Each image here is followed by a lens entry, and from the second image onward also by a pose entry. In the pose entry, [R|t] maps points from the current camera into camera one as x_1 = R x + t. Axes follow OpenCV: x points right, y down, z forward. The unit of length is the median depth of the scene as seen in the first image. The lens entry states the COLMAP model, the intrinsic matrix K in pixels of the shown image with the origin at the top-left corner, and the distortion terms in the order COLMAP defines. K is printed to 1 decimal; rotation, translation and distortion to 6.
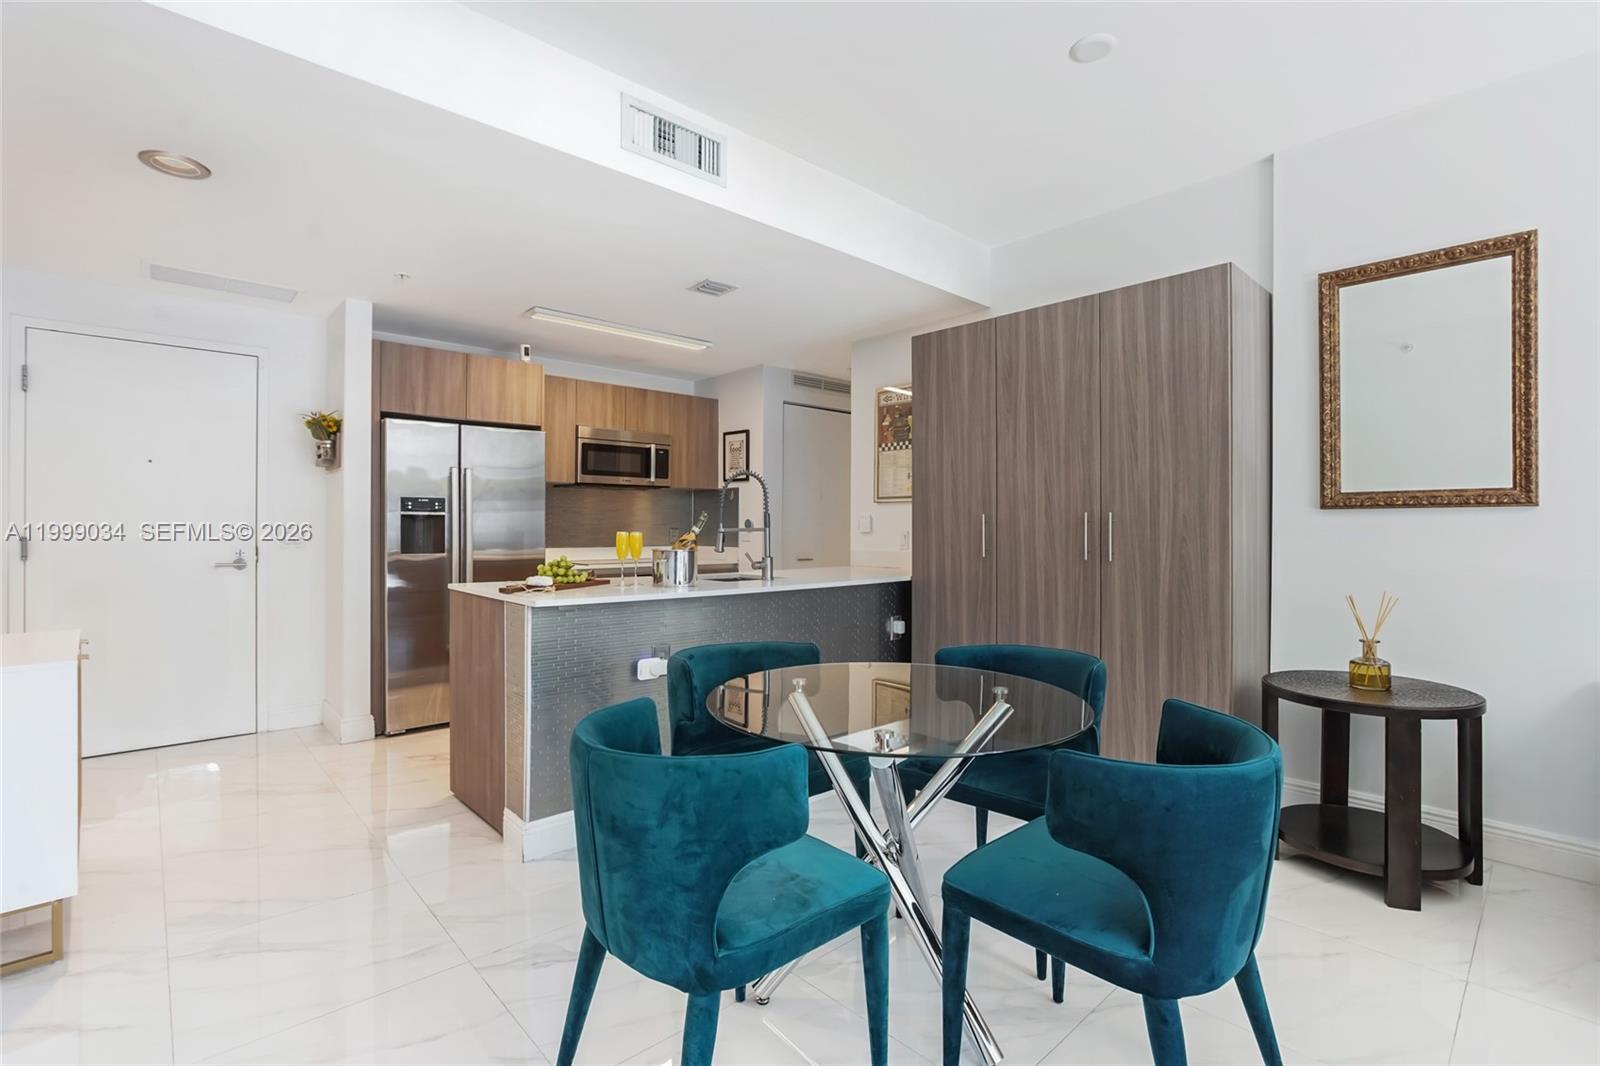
lens RADIAL K [[745.8, 0, 803.6], [0, 745.8, 528.4], [0, 0, 1]] dist [-0.056946, 0.027265]
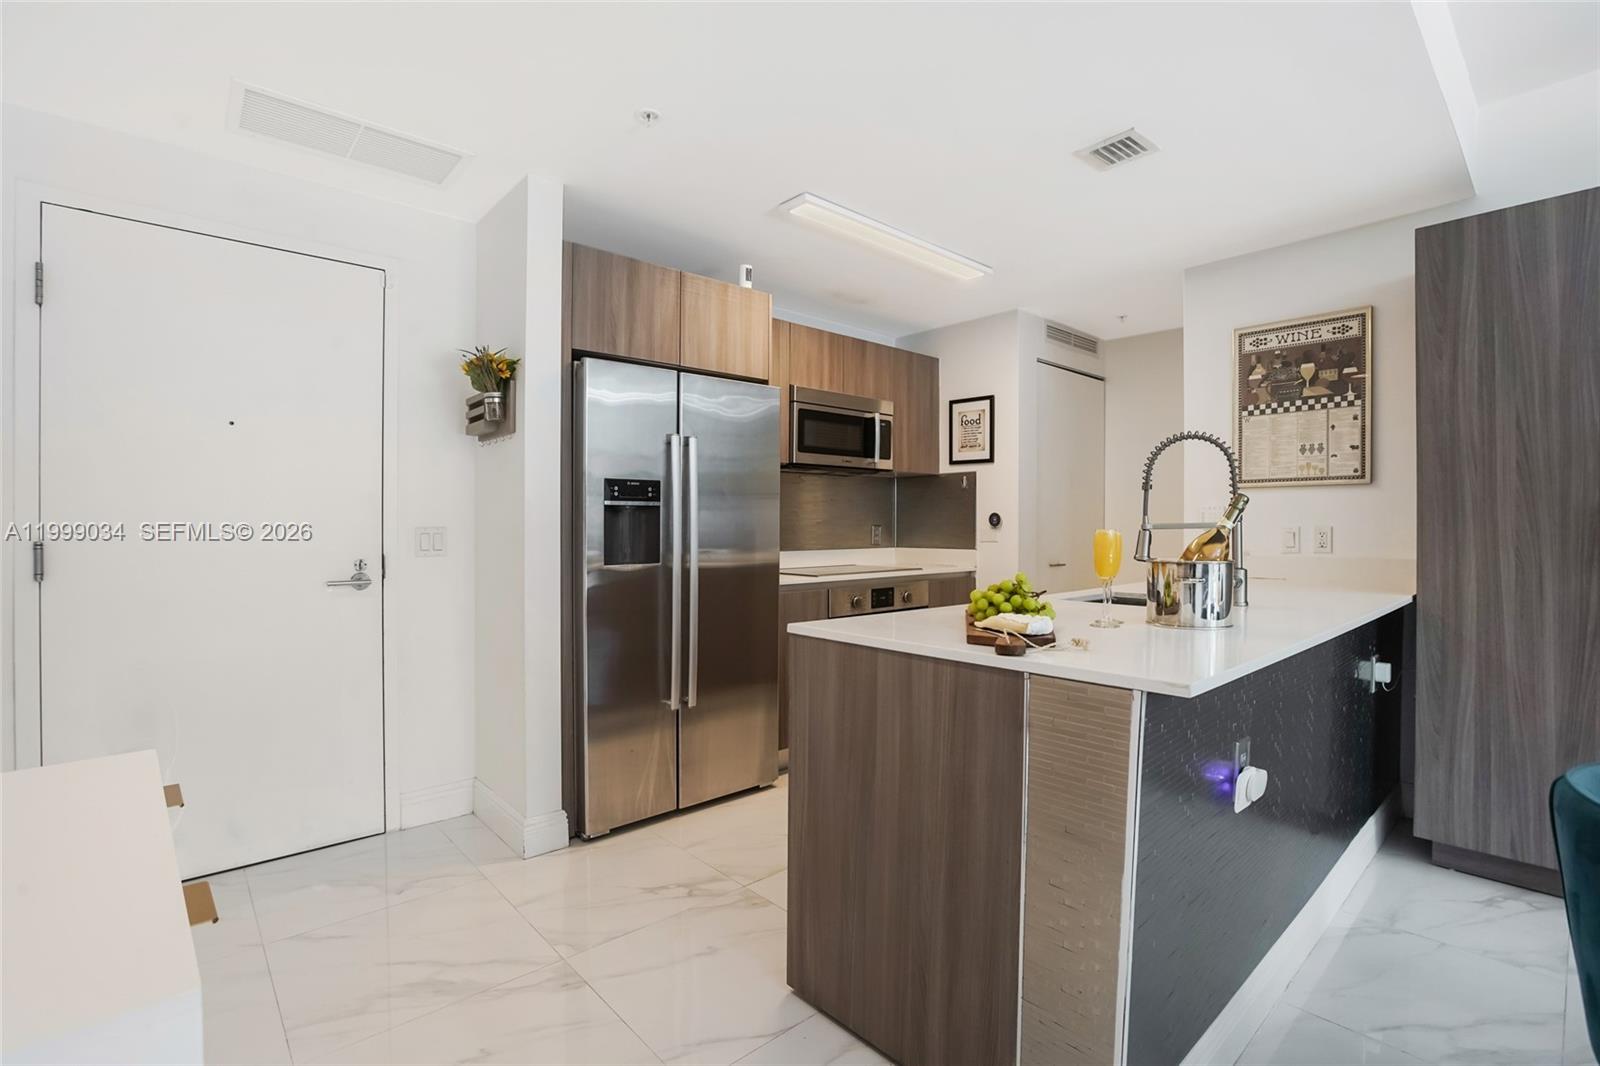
lens RADIAL K [[745.8, 0, 803.6], [0, 745.8, 528.4], [0, 0, 1]] dist [-0.056946, 0.027265]
pose [[0.999961, -0.004033, -0.007838, -0.356301], [0.004050, 0.999989, 0.002156, 0.001284], [0.007829, -0.002188, 0.999967, 0.328381]]
